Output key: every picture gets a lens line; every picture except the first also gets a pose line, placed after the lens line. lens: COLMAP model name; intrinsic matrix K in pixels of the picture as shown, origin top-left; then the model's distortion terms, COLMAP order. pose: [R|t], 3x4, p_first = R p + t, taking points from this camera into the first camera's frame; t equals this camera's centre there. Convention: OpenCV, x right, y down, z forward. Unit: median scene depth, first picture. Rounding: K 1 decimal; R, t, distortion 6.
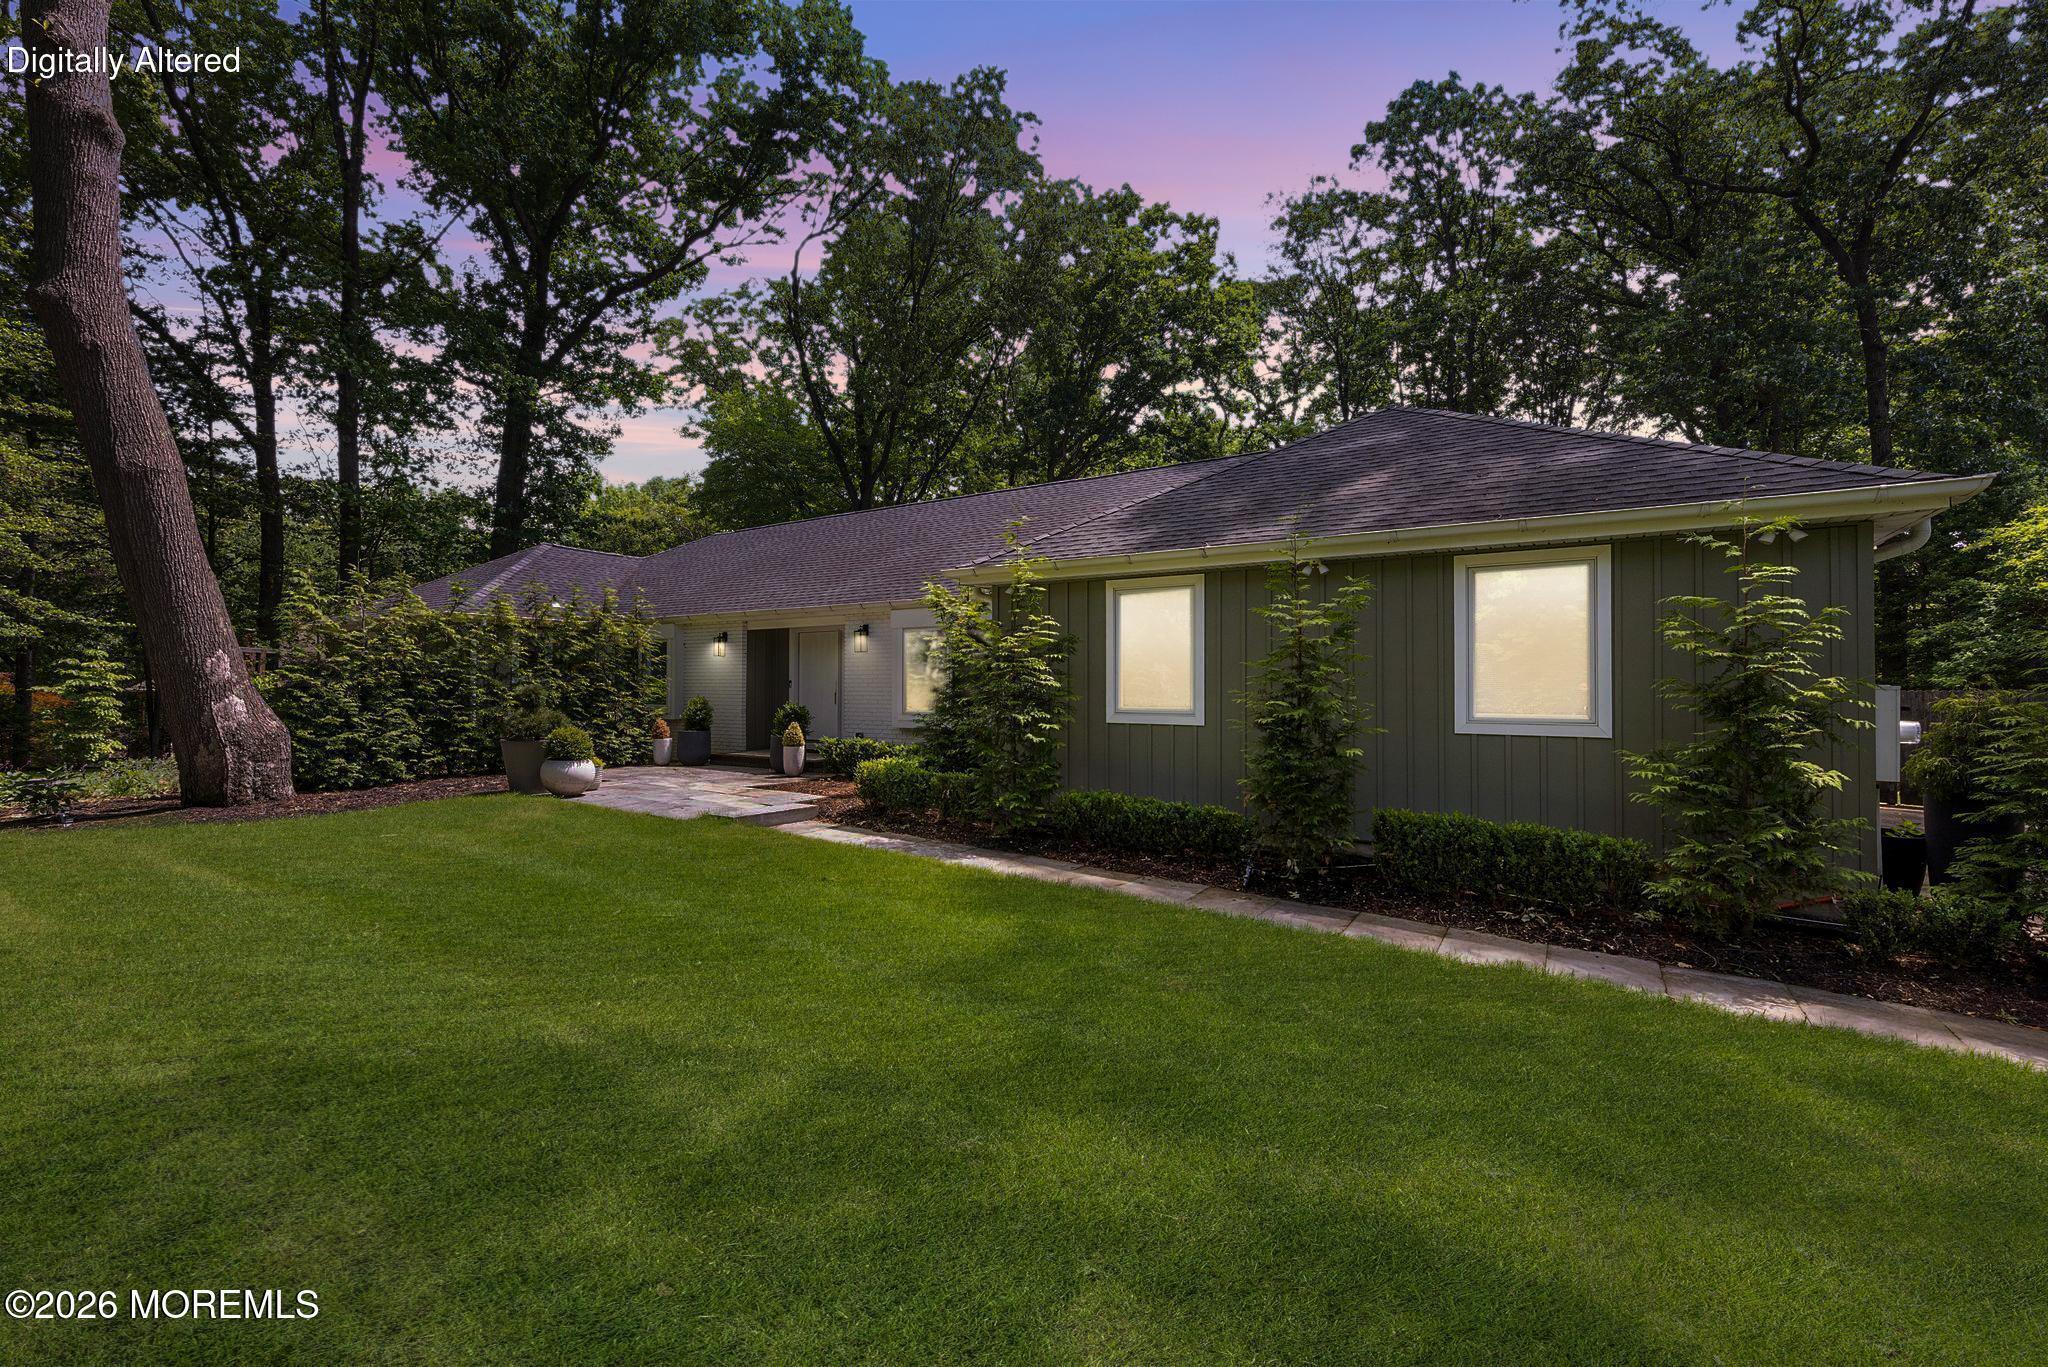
lens RADIAL K [[862.1, 0, 1023.2], [0, 862.1, 688.7], [0, 0, 1]] dist [0.001612, 0.000169]
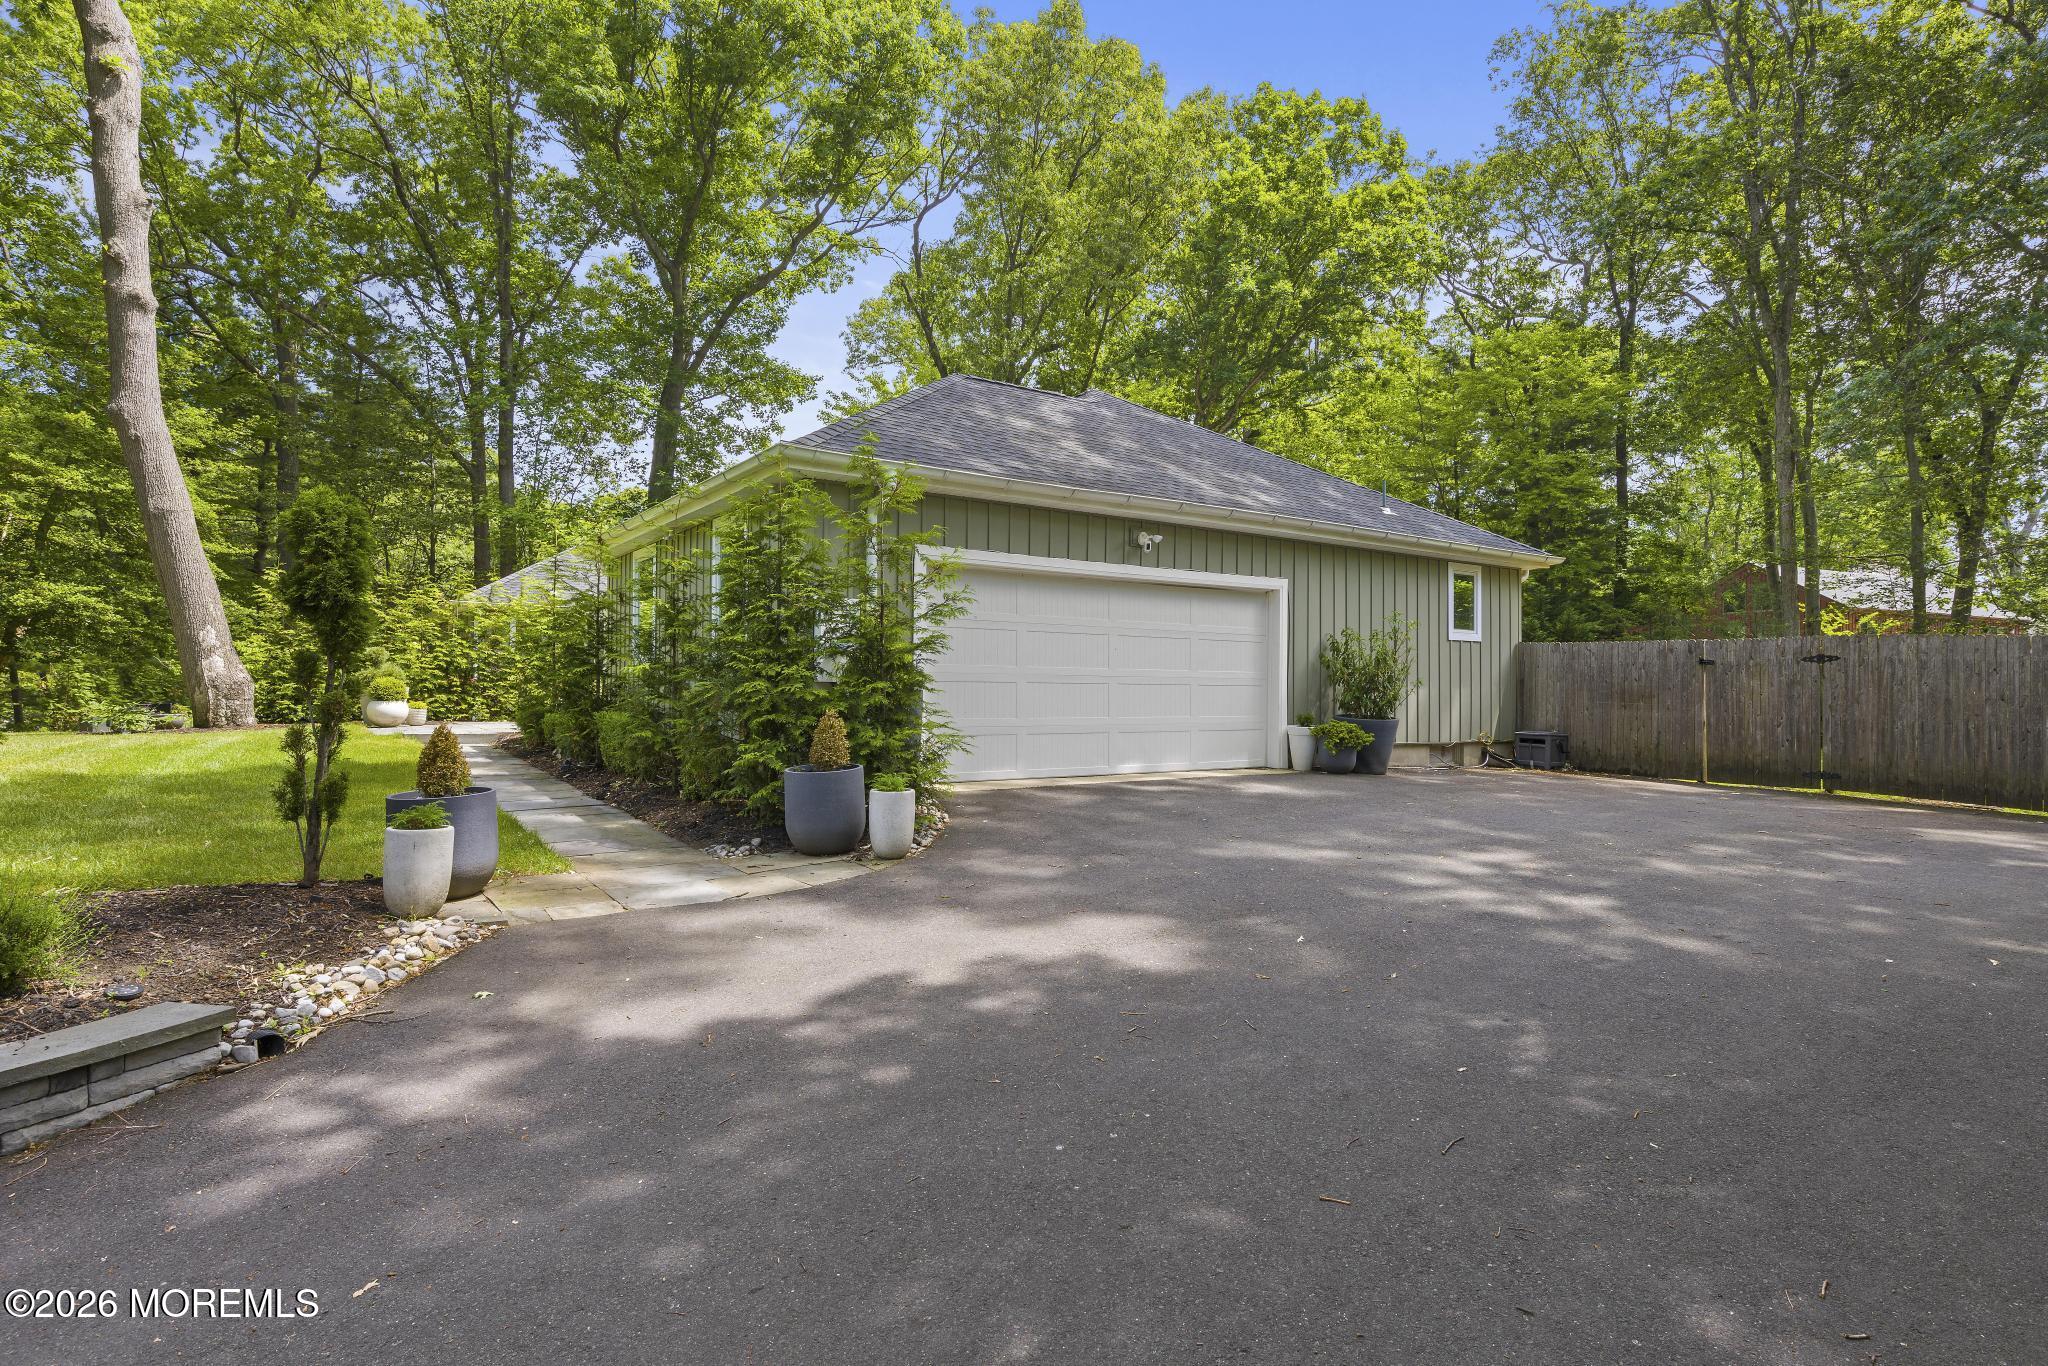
lens RADIAL K [[1026.9, 0, 1025.6], [0, 1026.9, 685.2], [0, 0, 1]] dist [-0.001864, -0.000129]
pose [[0.924862, -0.004579, -0.380275, 1.013786], [0.001952, 0.999971, -0.007294, 0.071184], [0.380298, 0.006004, 0.924845, -0.114273]]
